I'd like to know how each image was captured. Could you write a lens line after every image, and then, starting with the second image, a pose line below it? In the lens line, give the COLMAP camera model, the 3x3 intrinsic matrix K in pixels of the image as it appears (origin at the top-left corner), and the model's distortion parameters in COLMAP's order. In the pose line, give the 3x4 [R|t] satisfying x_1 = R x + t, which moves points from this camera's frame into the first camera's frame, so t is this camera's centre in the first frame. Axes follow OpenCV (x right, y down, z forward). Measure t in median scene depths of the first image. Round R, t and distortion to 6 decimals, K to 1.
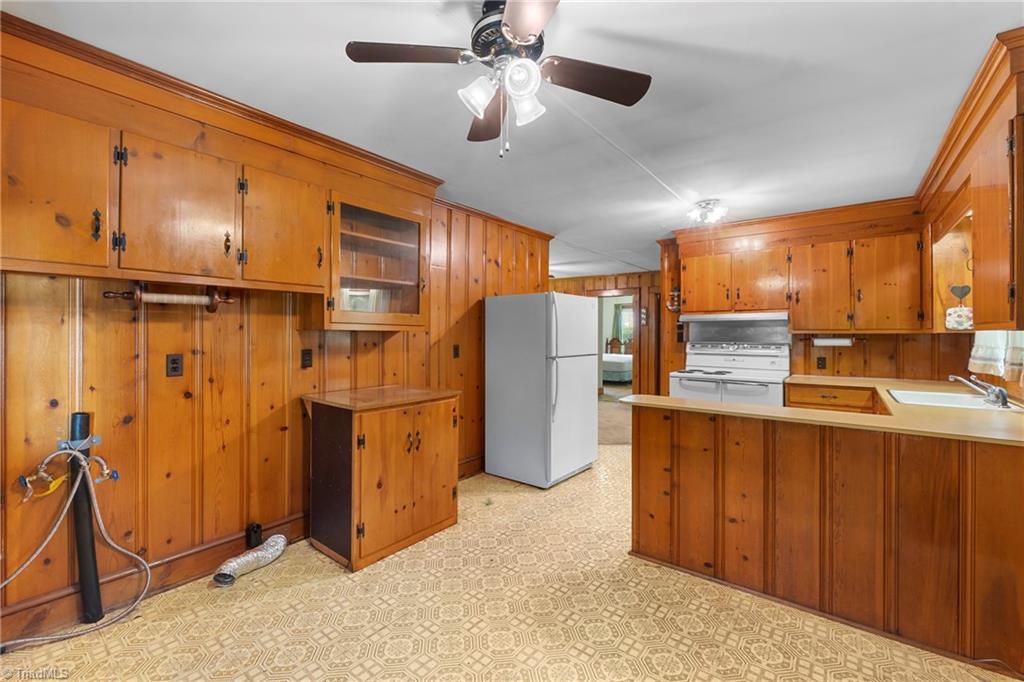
lens RADIAL K [[431.9, 0, 512.1], [0, 431.9, 332.1], [0, 0, 1]] dist [-0.002458, 0.000089]
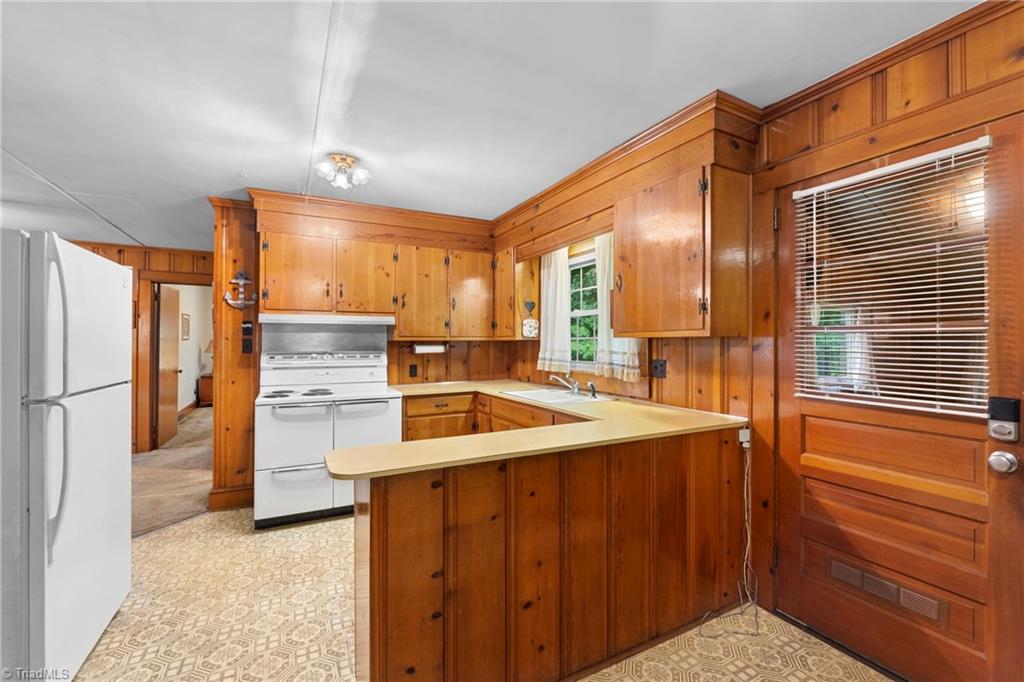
lens RADIAL K [[428.9, 0, 512.0], [0, 428.9, 341.0], [0, 0, 1]] dist [-0.011585, -0.000182]
pose [[0.416208, 0.002334, 0.909266, -0.092198], [-0.003264, 0.999994, -0.001073, 0.006136], [-0.909264, -0.002521, 0.416213, 0.523564]]
